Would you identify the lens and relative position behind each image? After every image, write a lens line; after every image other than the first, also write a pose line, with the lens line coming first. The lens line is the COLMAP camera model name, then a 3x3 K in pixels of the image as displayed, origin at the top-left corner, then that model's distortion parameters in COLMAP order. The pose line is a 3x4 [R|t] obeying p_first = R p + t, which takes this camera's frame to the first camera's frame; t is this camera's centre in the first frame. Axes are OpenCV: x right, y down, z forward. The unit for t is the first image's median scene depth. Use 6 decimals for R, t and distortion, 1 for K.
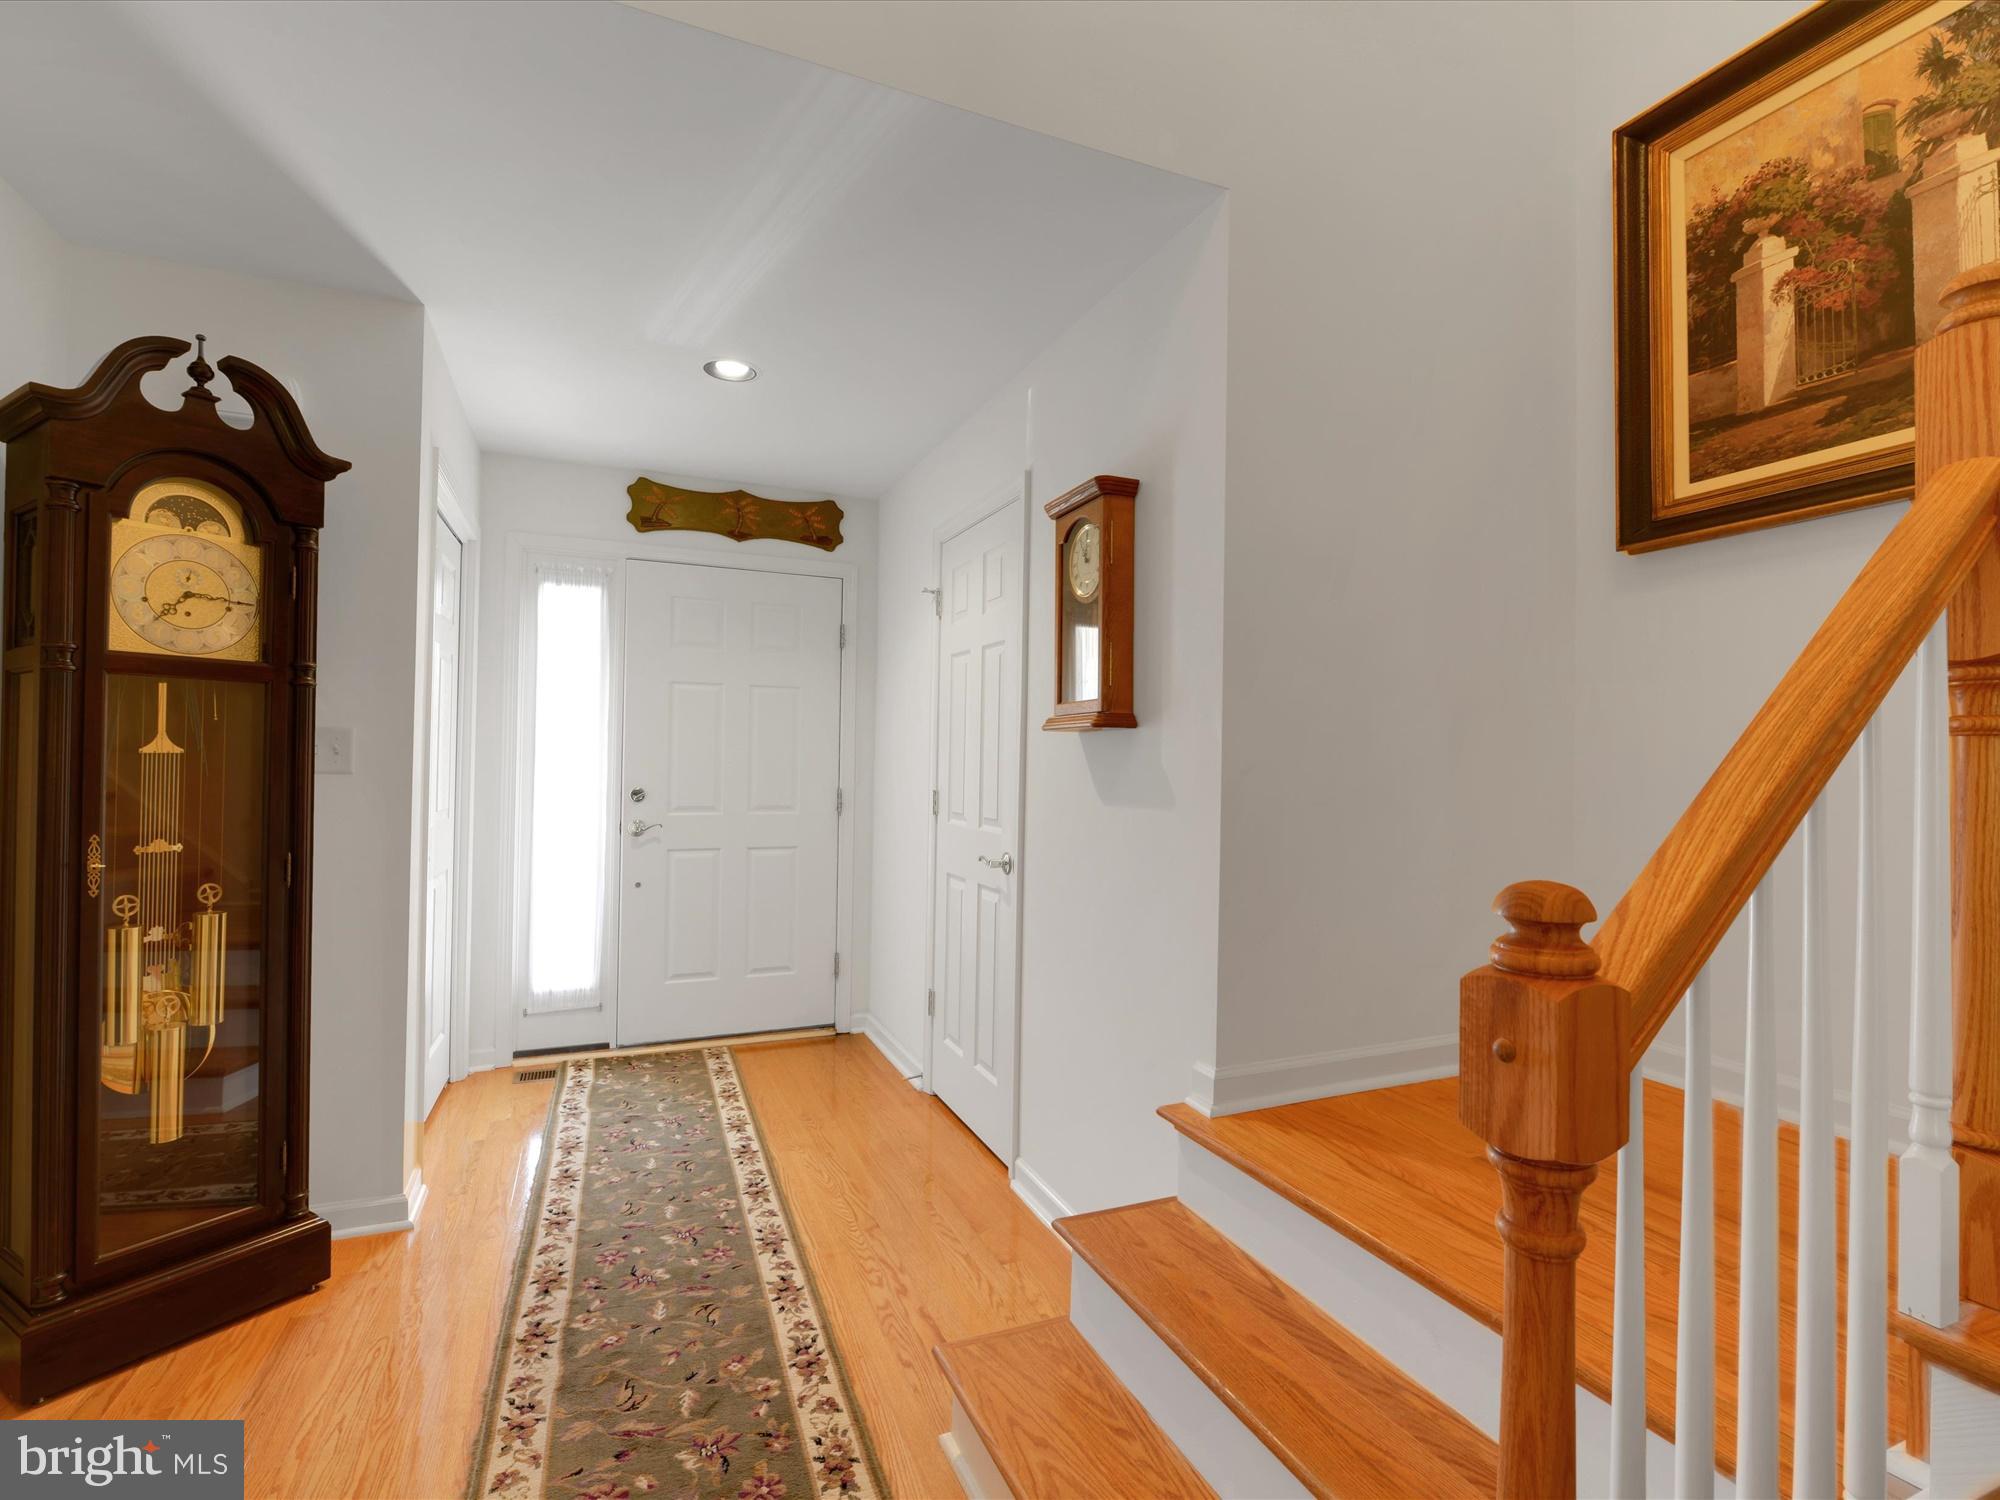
lens RADIAL K [[944.2, 0, 1000.0], [0, 944.2, 750.0], [0, 0, 1]] dist [-0.001542, -0.000880]
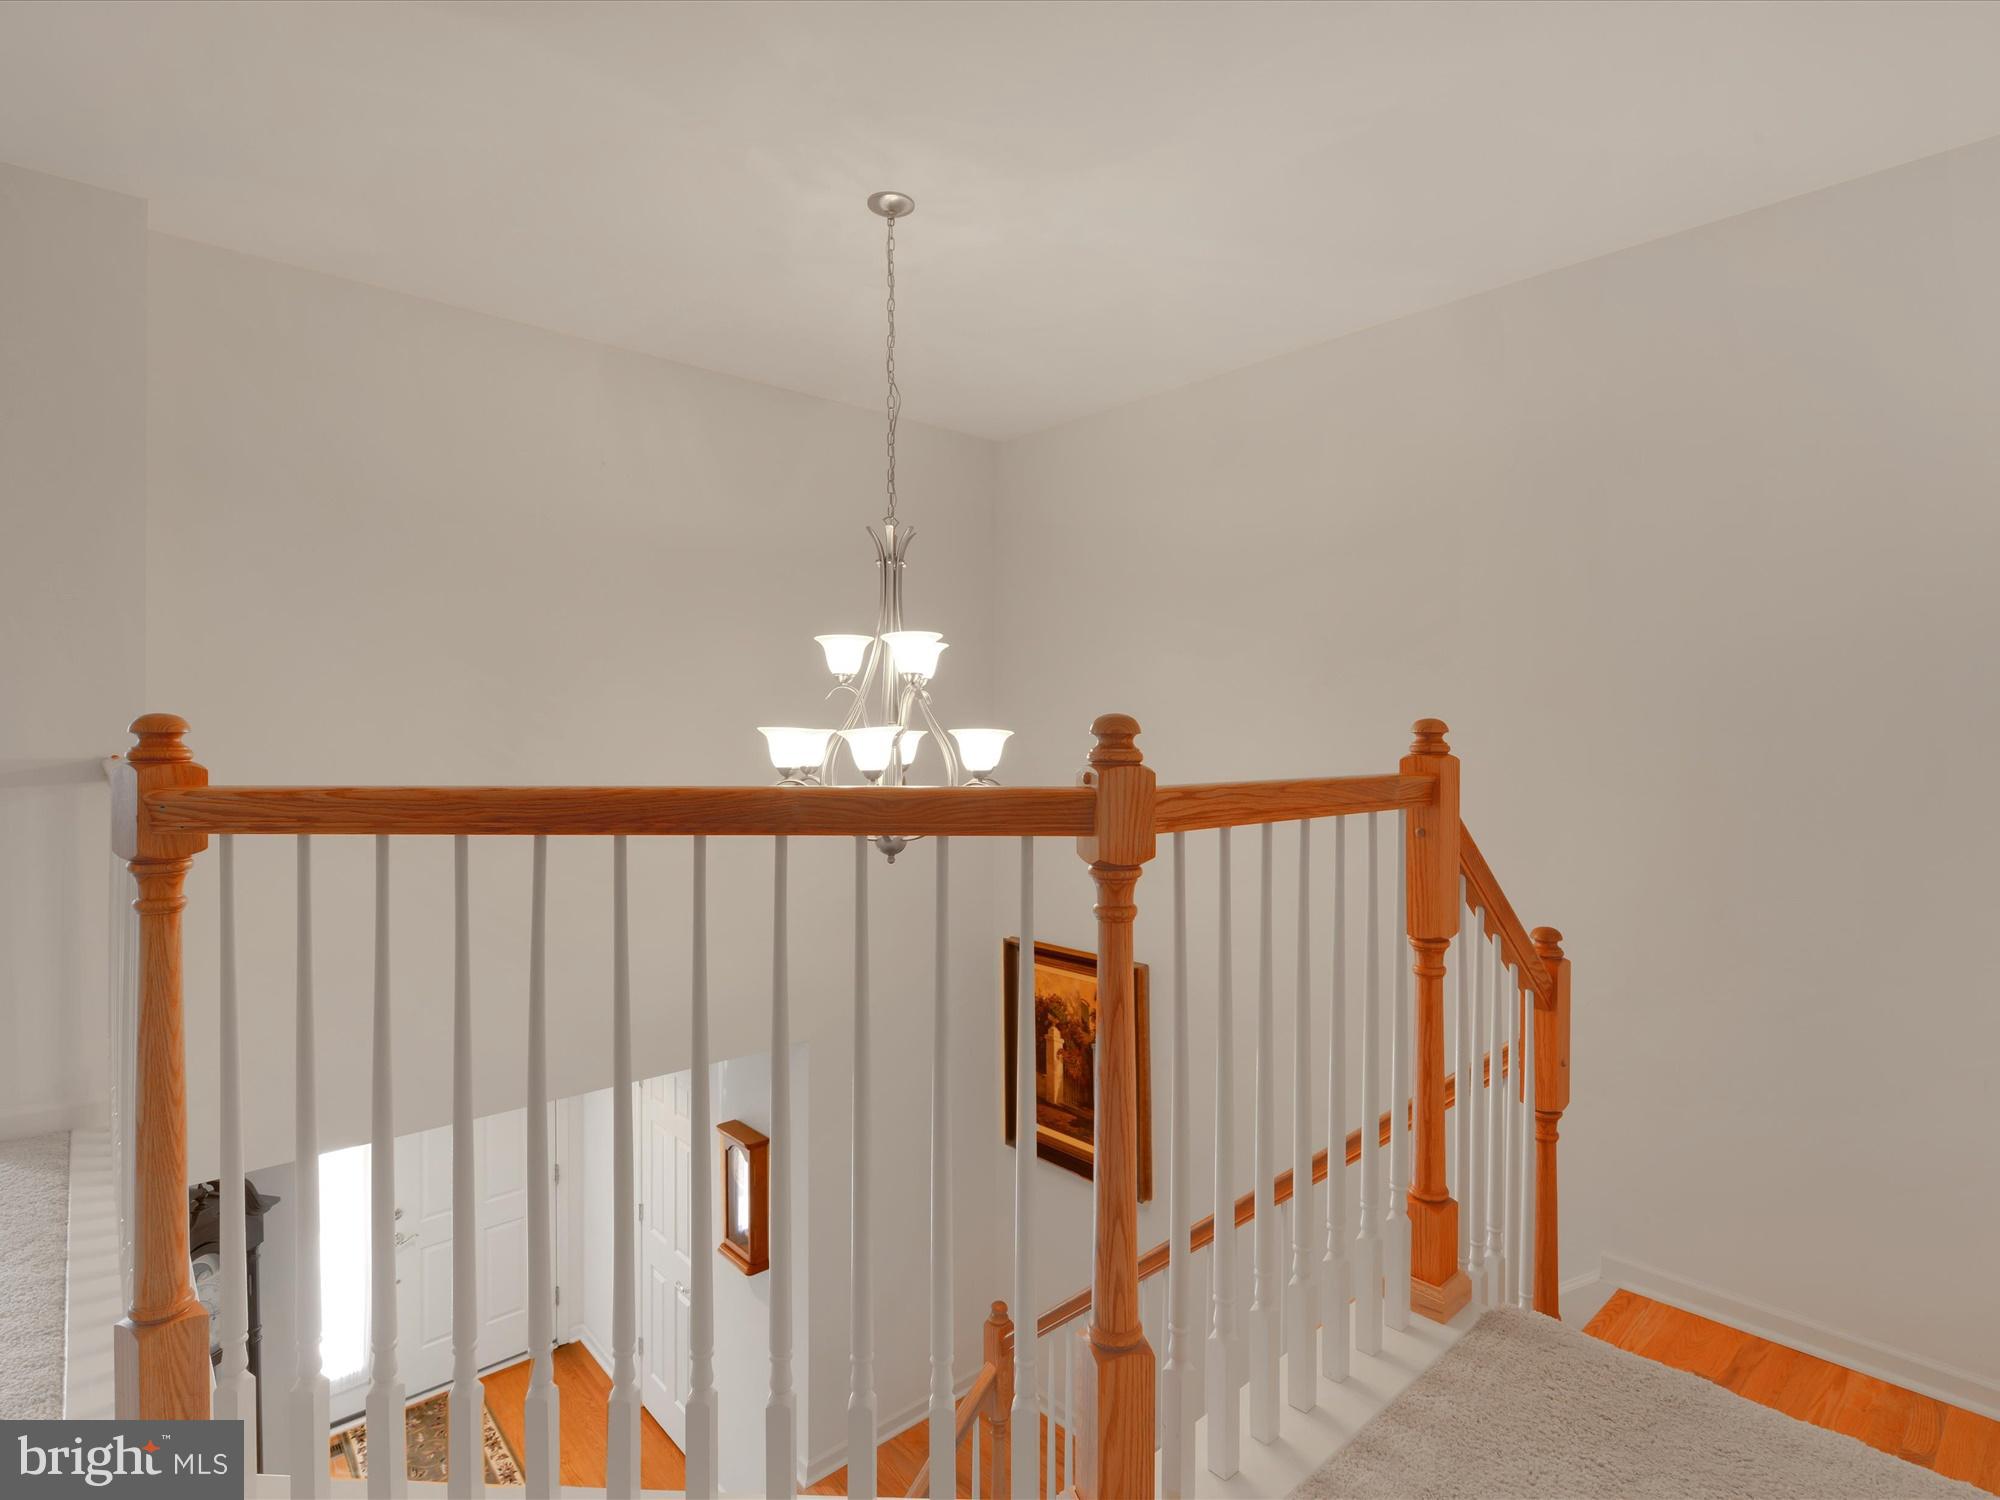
lens RADIAL K [[1011.9, 0, 1000.0], [0, 1011.9, 750.0], [0, 0, 1]] dist [0.000732, 0.000040]
pose [[0.945723, -0.016253, 0.324566, -0.069356], [0.007940, 0.999606, 0.026921, -1.275253], [-0.324876, -0.022882, 0.945480, -1.203164]]
